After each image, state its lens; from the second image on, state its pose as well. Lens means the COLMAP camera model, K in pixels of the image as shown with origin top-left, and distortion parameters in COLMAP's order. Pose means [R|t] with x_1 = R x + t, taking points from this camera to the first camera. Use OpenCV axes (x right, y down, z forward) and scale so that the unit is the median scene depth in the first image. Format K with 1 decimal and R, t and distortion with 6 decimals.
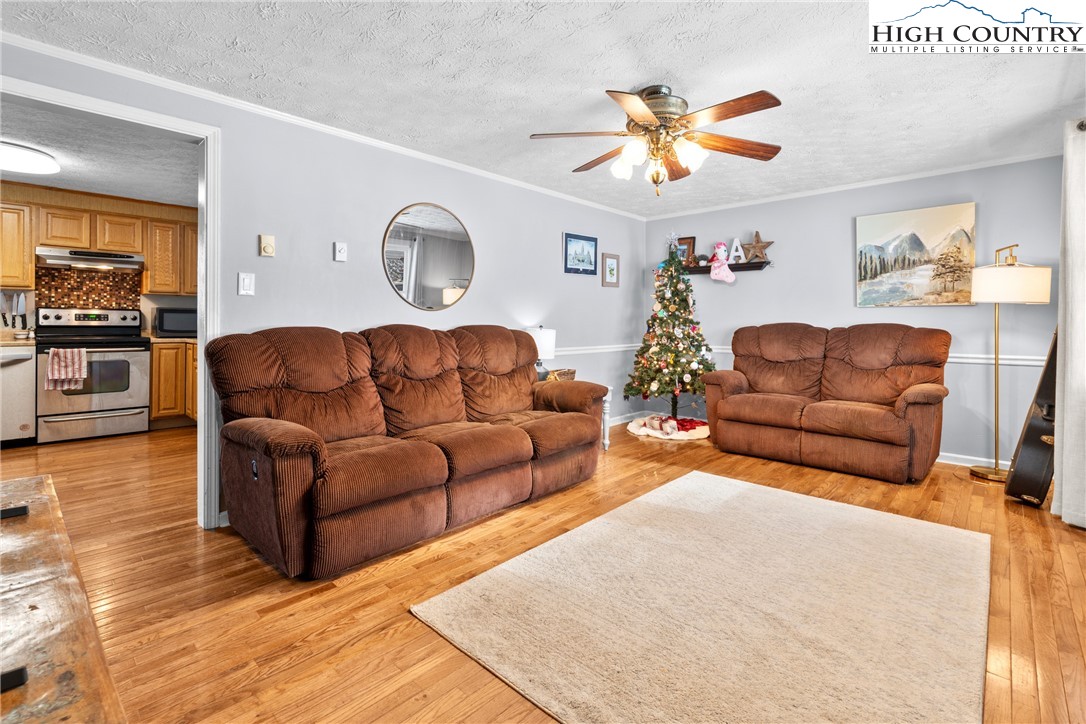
lens RADIAL K [[494.5, 0, 547.4], [0, 494.5, 321.3], [0, 0, 1]] dist [-0.003986, 0.000026]
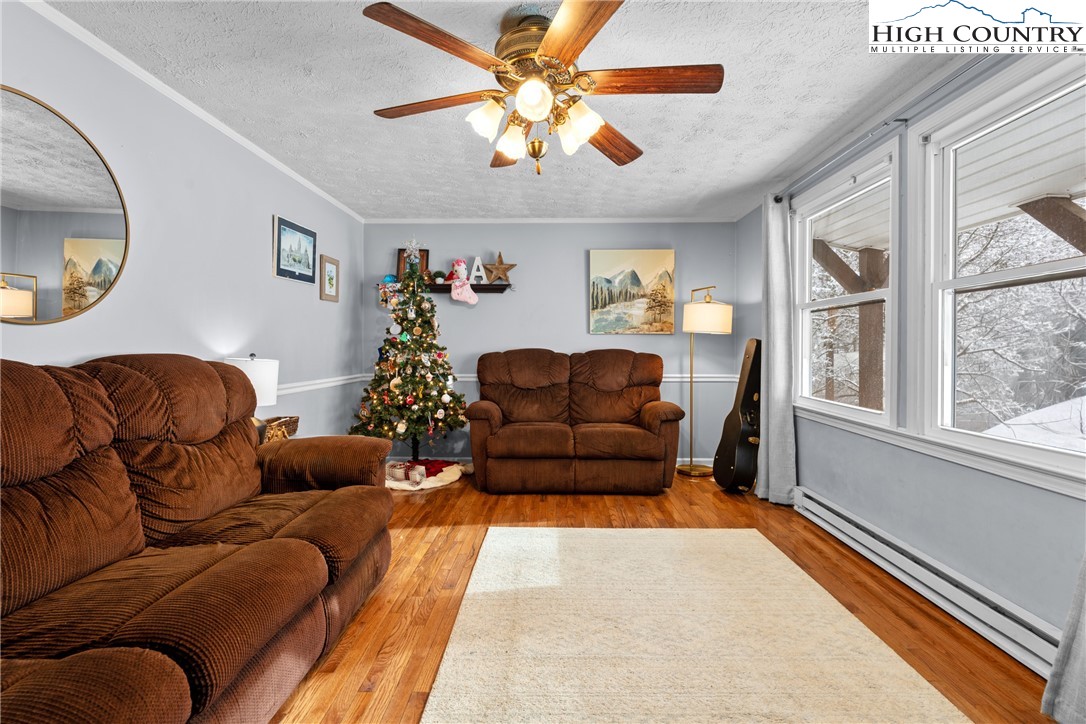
lens RADIAL K [[481.6, 0, 544.7], [0, 481.6, 350.9], [0, 0, 1]] dist [-0.002711, -0.000246]
pose [[0.744212, -0.004712, 0.667927, -0.154817], [-0.002660, 0.999946, 0.010018, -0.002137], [-0.667939, -0.009233, 0.744159, 0.303072]]
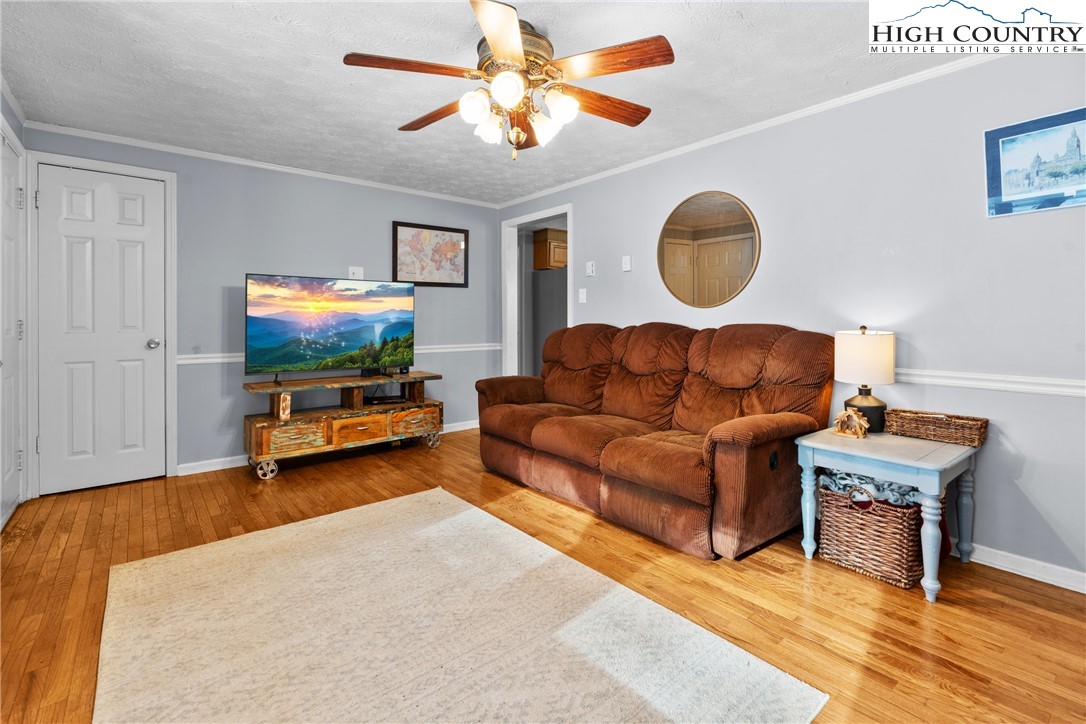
lens RADIAL K [[494.5, 0, 547.4], [0, 494.5, 321.3], [0, 0, 1]] dist [-0.003986, 0.000026]
pose [[-0.127713, 0.000967, -0.991811, 0.643854], [0.002756, 0.999996, 0.000620, 0.001566], [0.991807, -0.002654, -0.127715, 0.744138]]
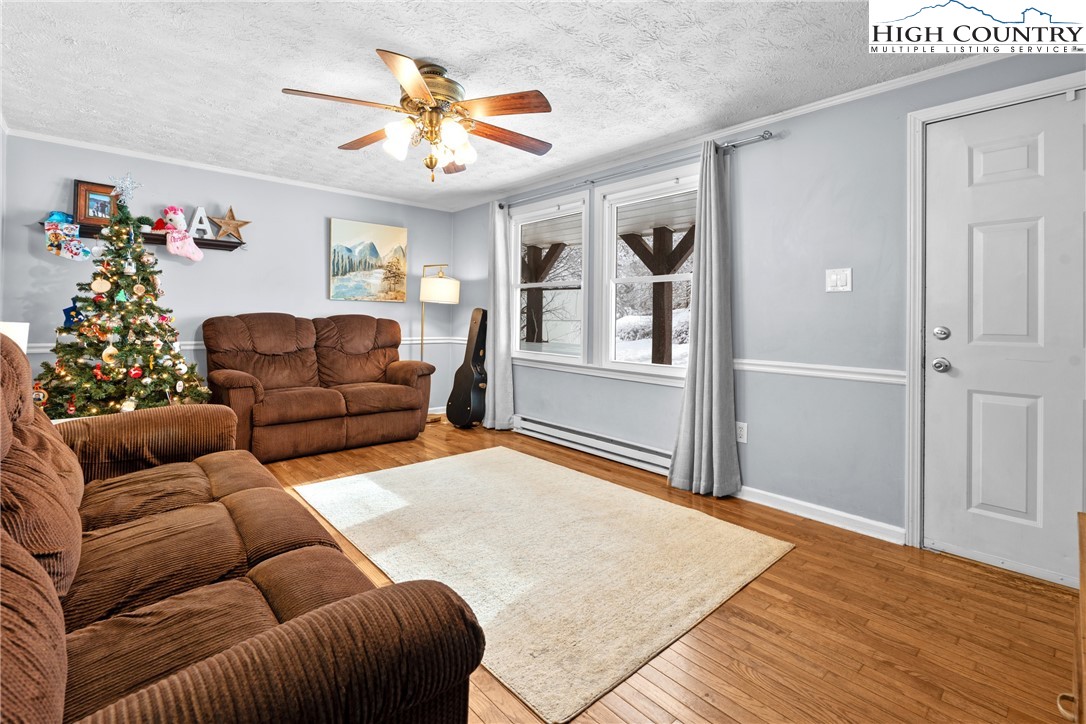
lens RADIAL K [[497.0, 0, 542.6], [0, 497.0, 314.8], [0, 0, 1]] dist [-0.002256, -0.000224]
pose [[0.091939, 0.006855, 0.995741, -0.459663], [-0.017915, 0.999826, -0.005229, 0.002763], [-0.995603, -0.017358, 0.092046, 0.449971]]
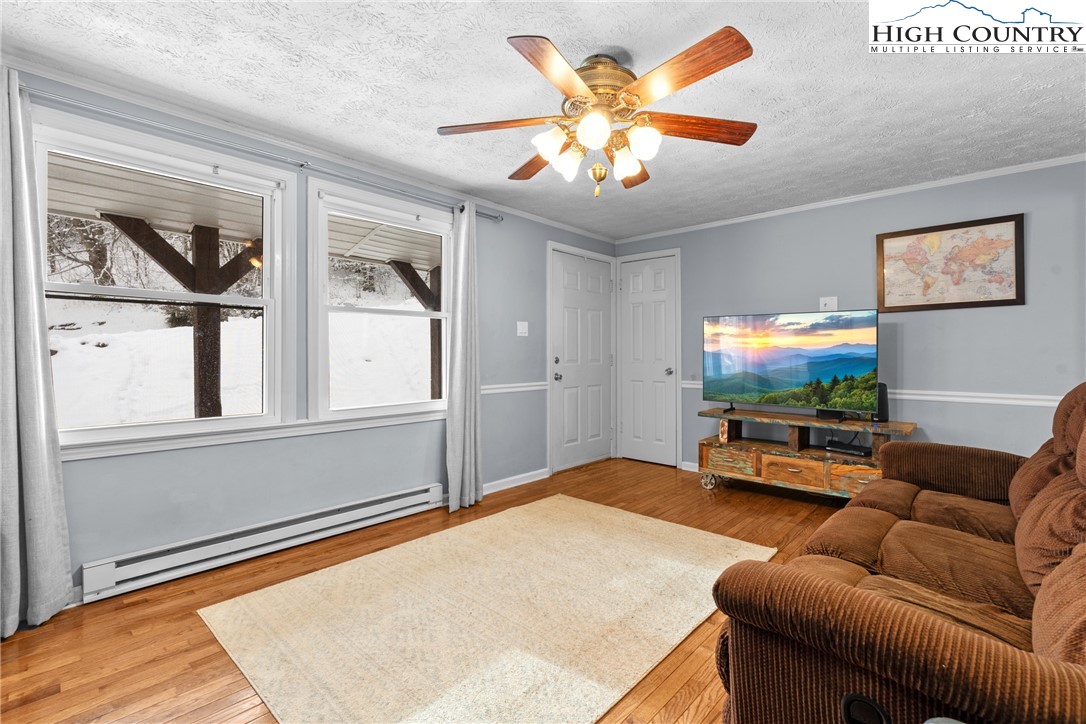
lens RADIAL K [[481.6, 0, 544.7], [0, 481.6, 350.9], [0, 0, 1]] dist [-0.002711, -0.000246]
pose [[-0.999984, -0.004389, -0.003702, 0.199397], [-0.004359, 0.999957, -0.008235, -0.000154], [0.003738, -0.008219, -0.999959, 1.141623]]
